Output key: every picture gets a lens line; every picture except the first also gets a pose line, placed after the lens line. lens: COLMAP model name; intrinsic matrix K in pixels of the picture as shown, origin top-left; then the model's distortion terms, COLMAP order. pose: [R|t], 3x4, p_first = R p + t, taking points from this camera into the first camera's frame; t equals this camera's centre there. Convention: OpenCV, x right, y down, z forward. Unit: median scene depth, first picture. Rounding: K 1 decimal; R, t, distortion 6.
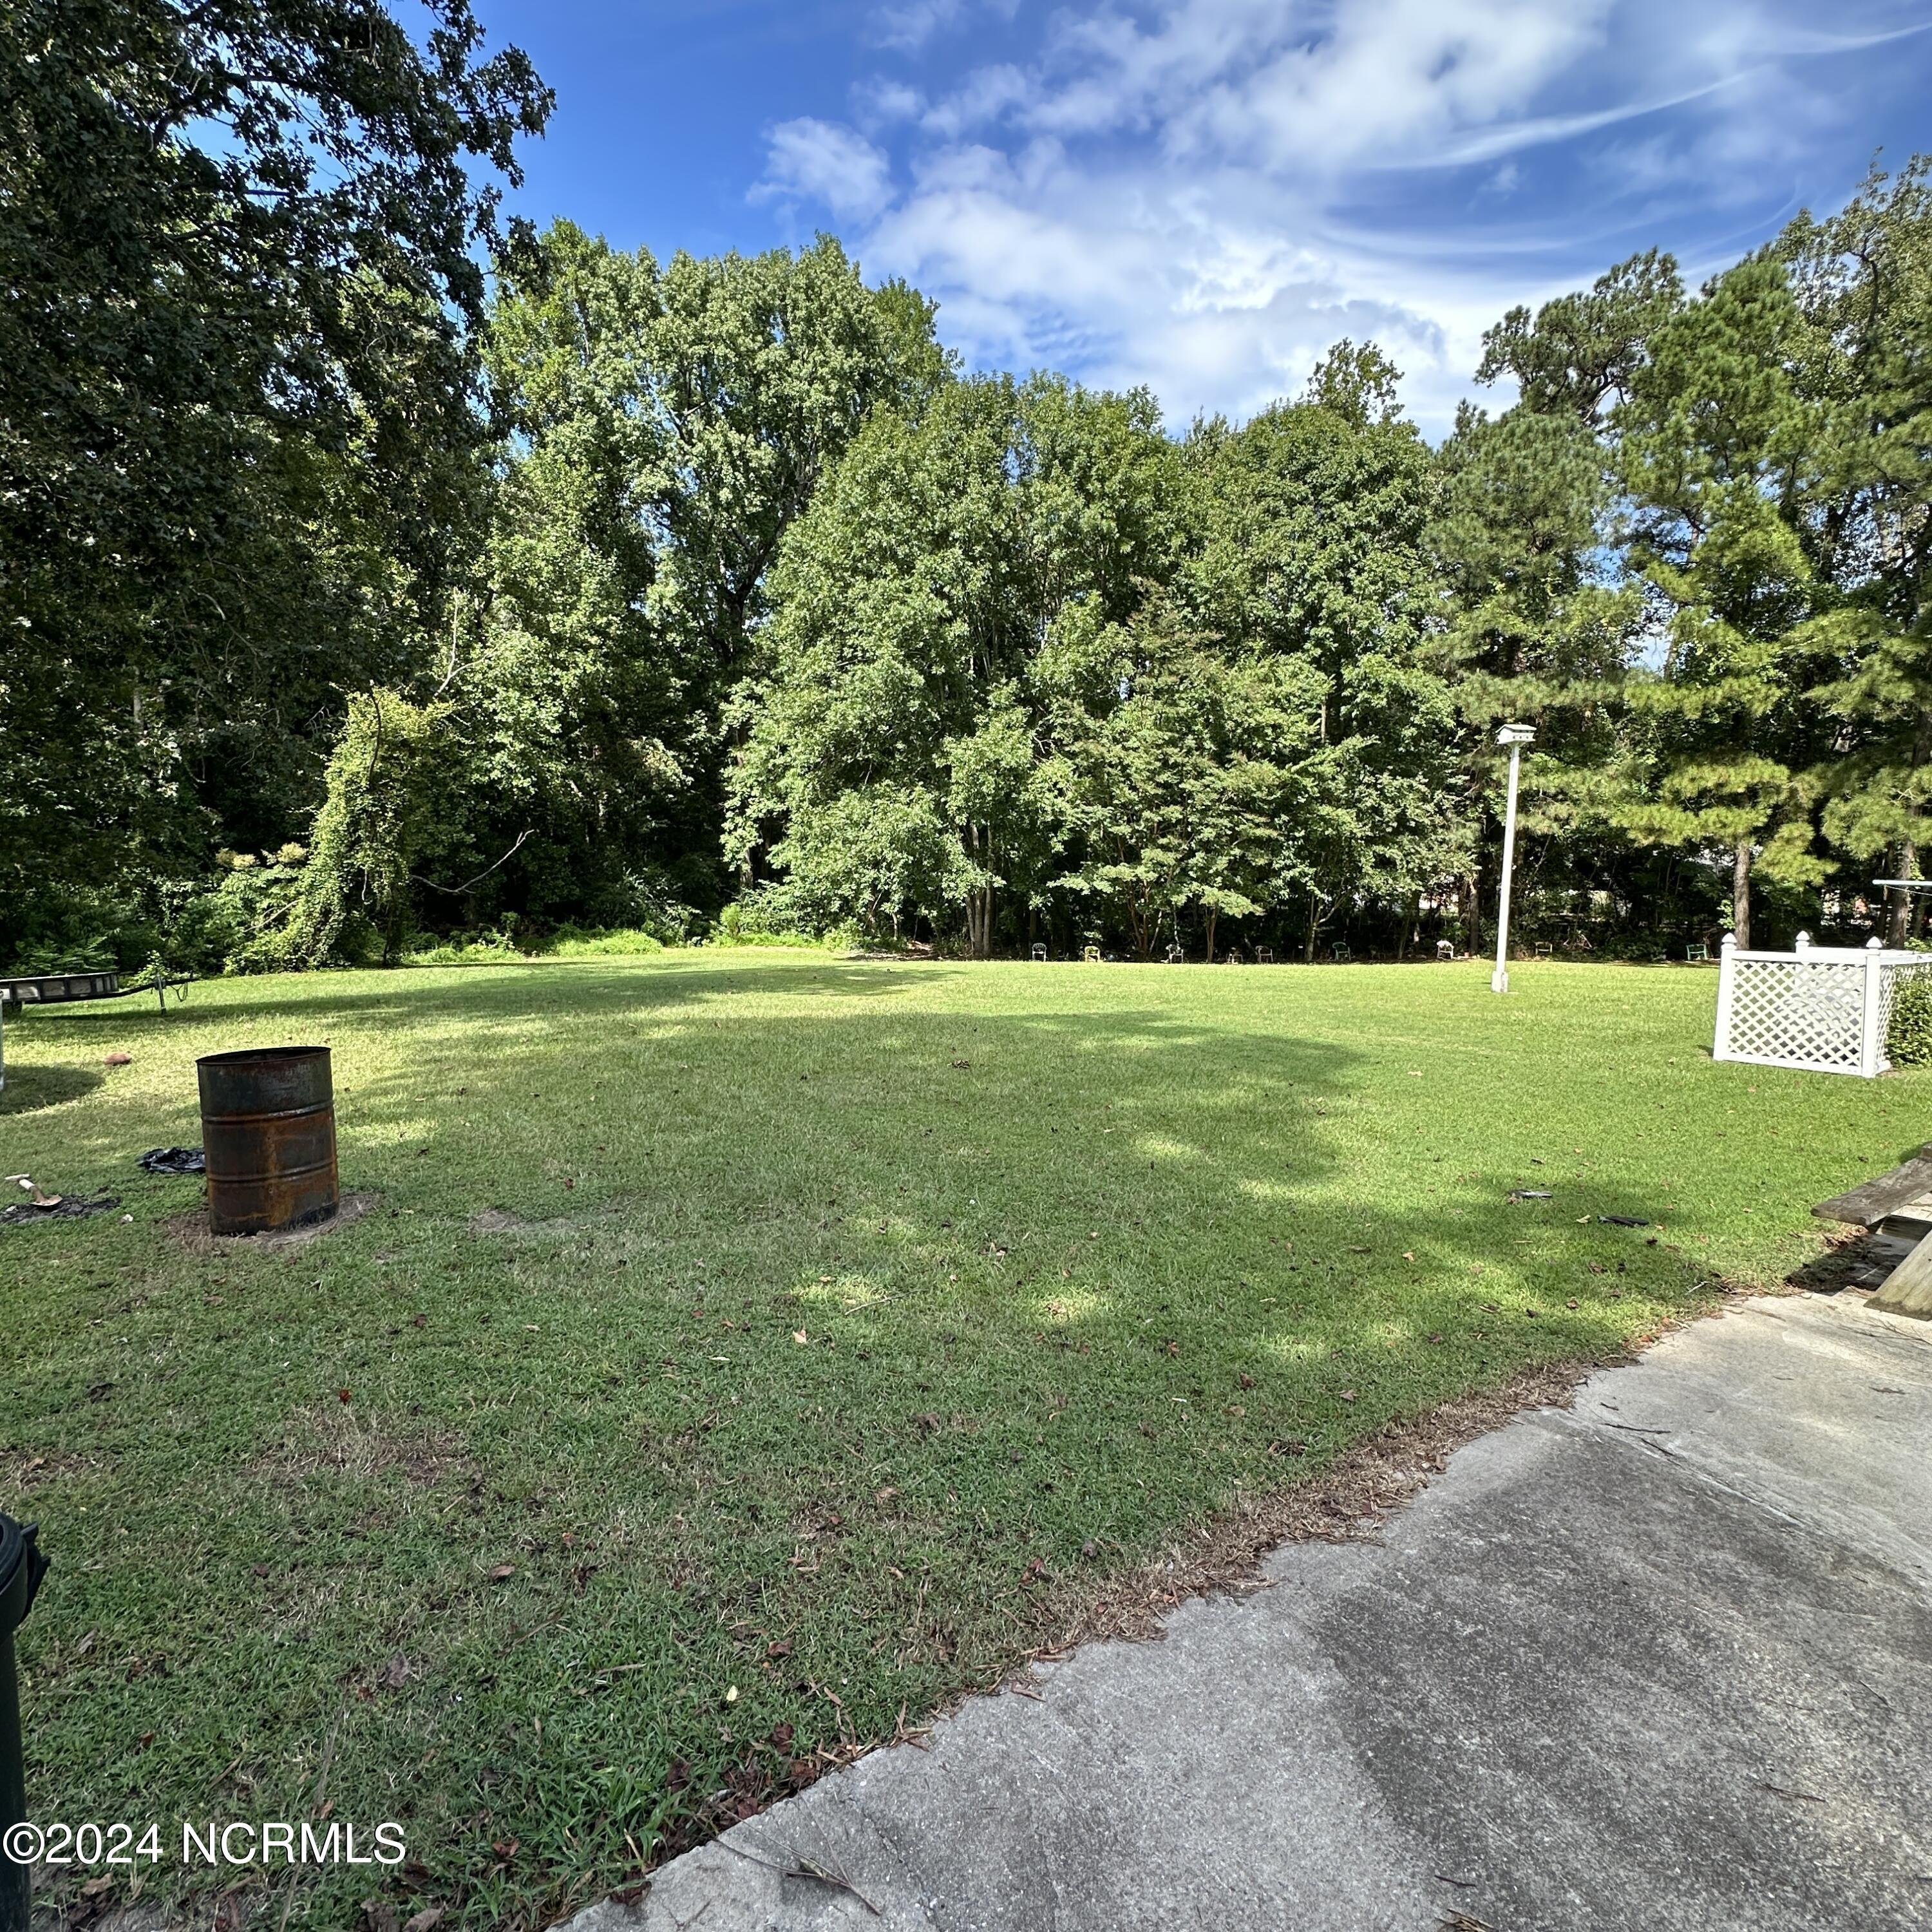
lens RADIAL K [[1024.1, 0, 966.0], [0, 1024.1, 966.0], [0, 0, 1]] dist [-0.002152, 0.000391]
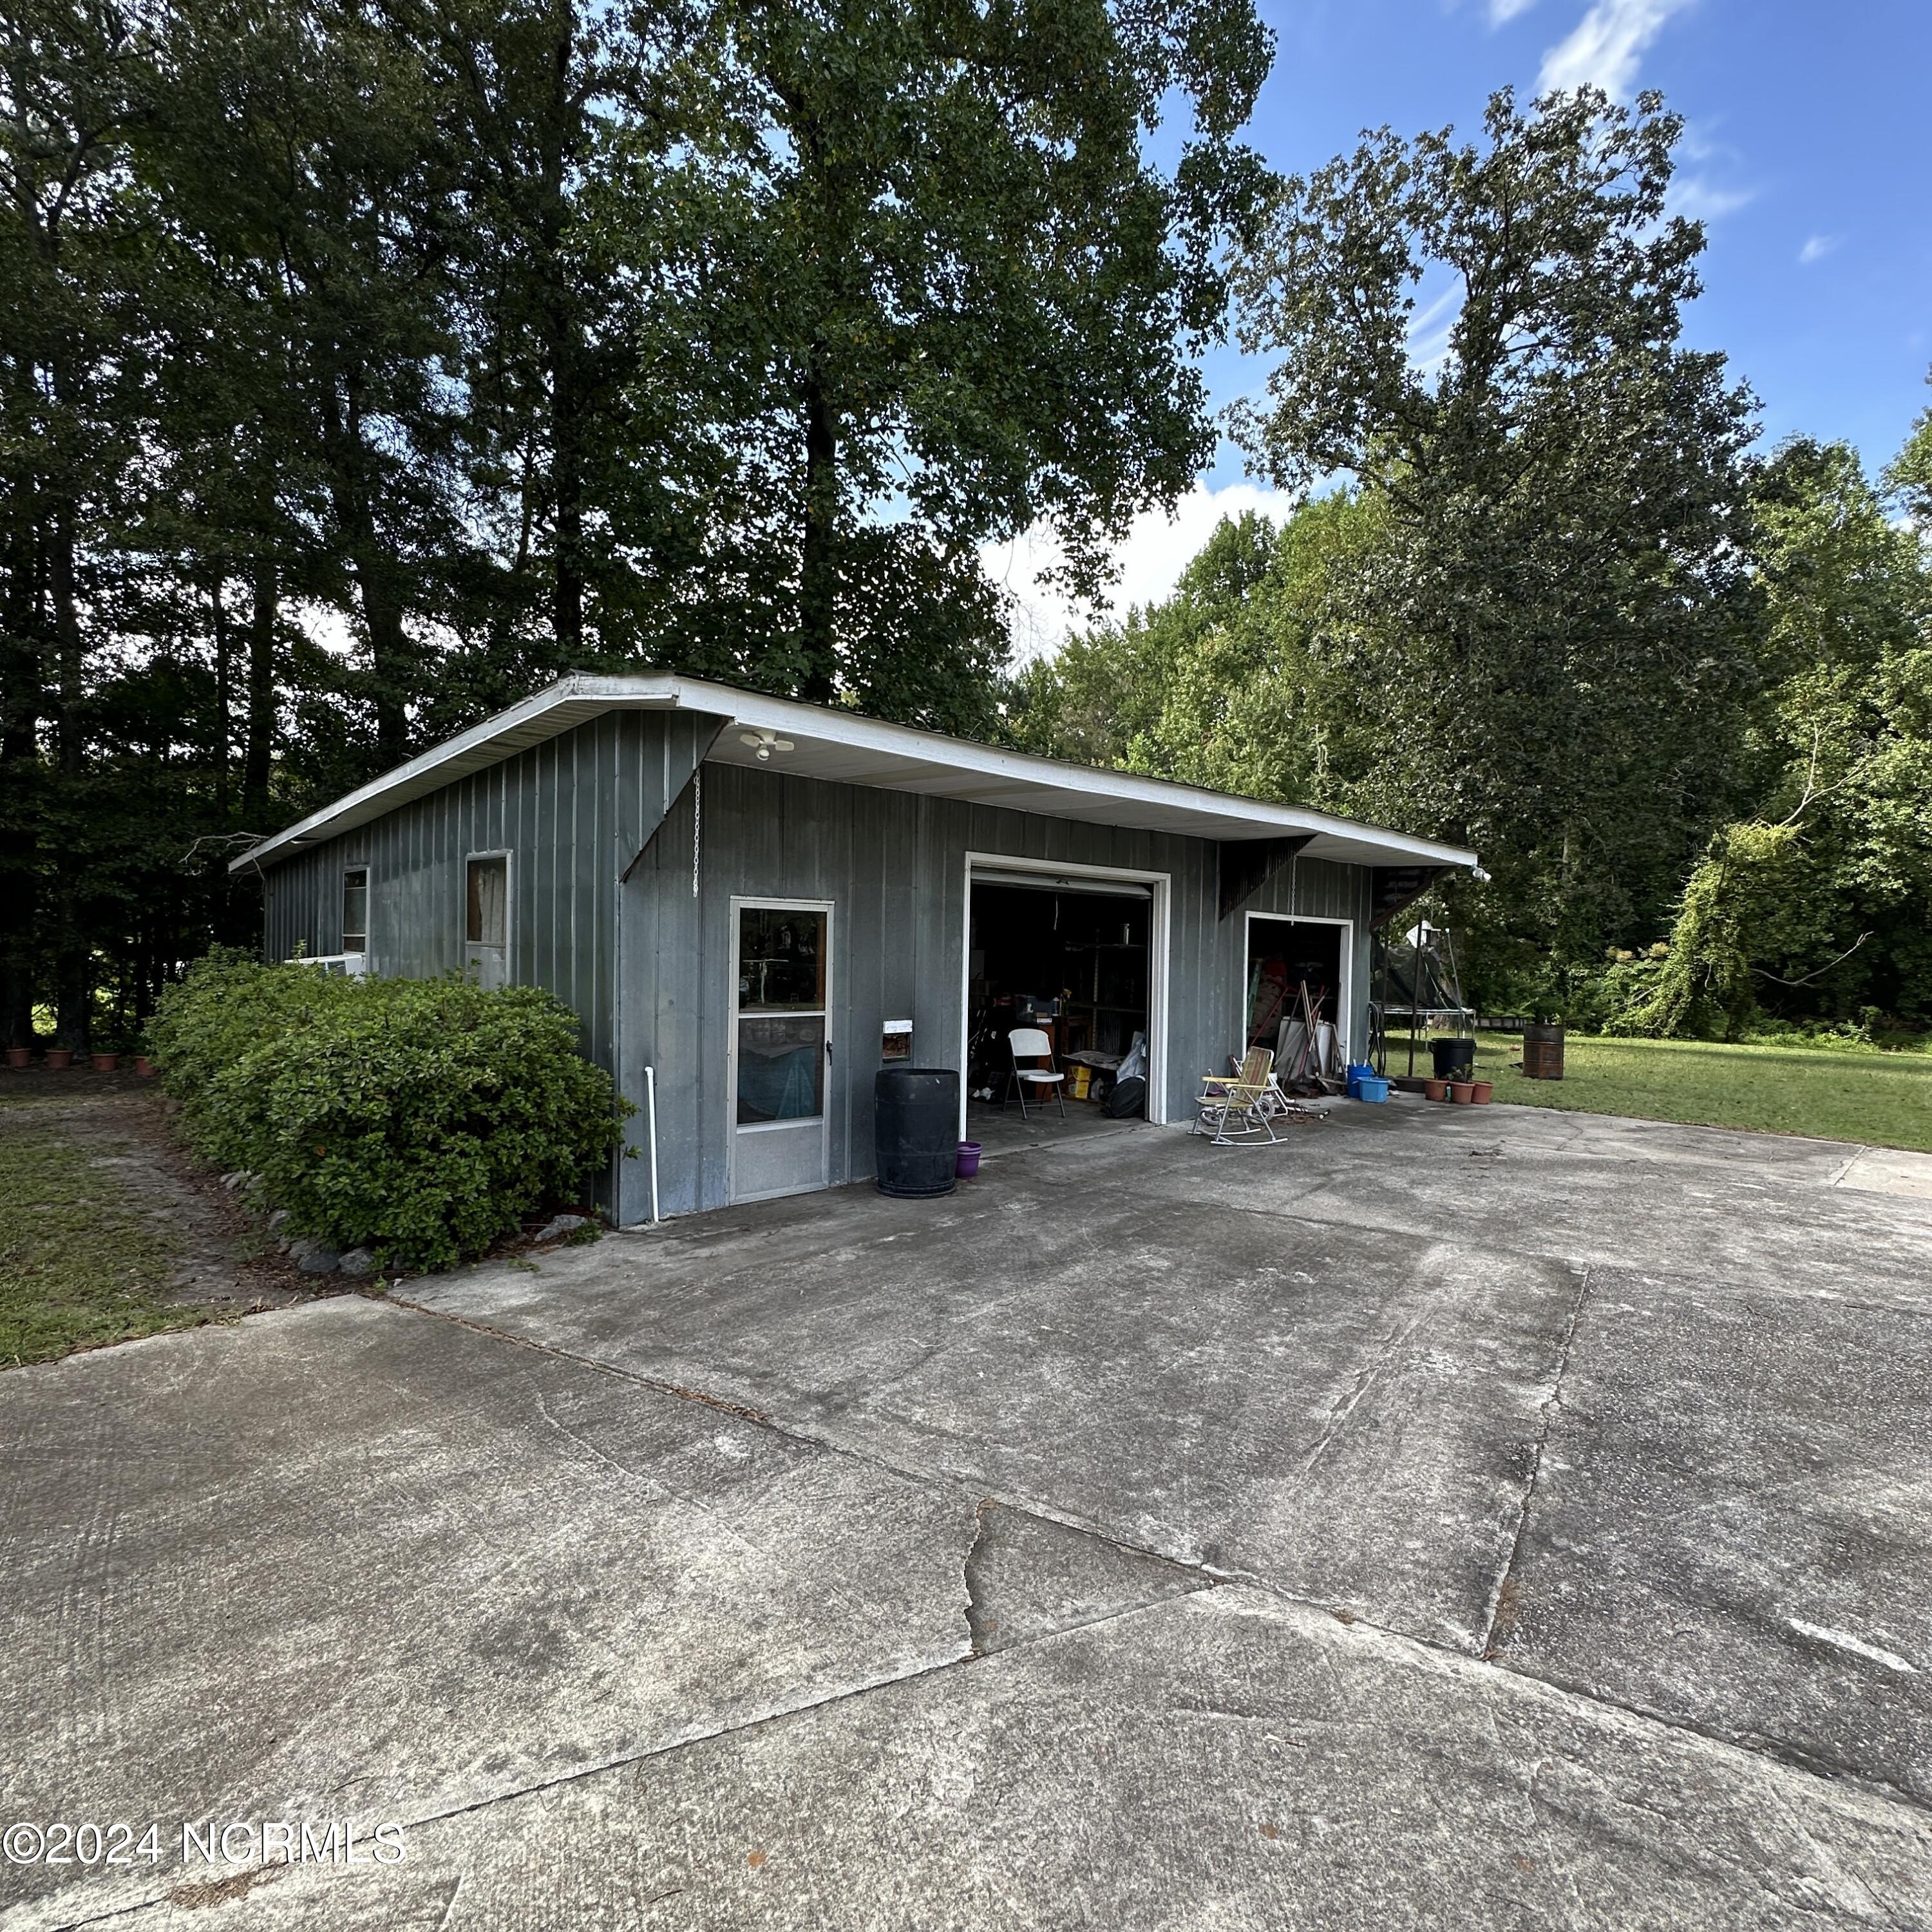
lens RADIAL K [[1024.1, 0, 966.0], [0, 1024.1, 966.0], [0, 0, 1]] dist [-0.002152, 0.000391]
pose [[0.343811, 0.023924, -0.938734, 0.284258], [-0.106244, 0.994247, -0.013573, 0.024382], [0.933009, 0.104401, 0.344375, -0.301071]]
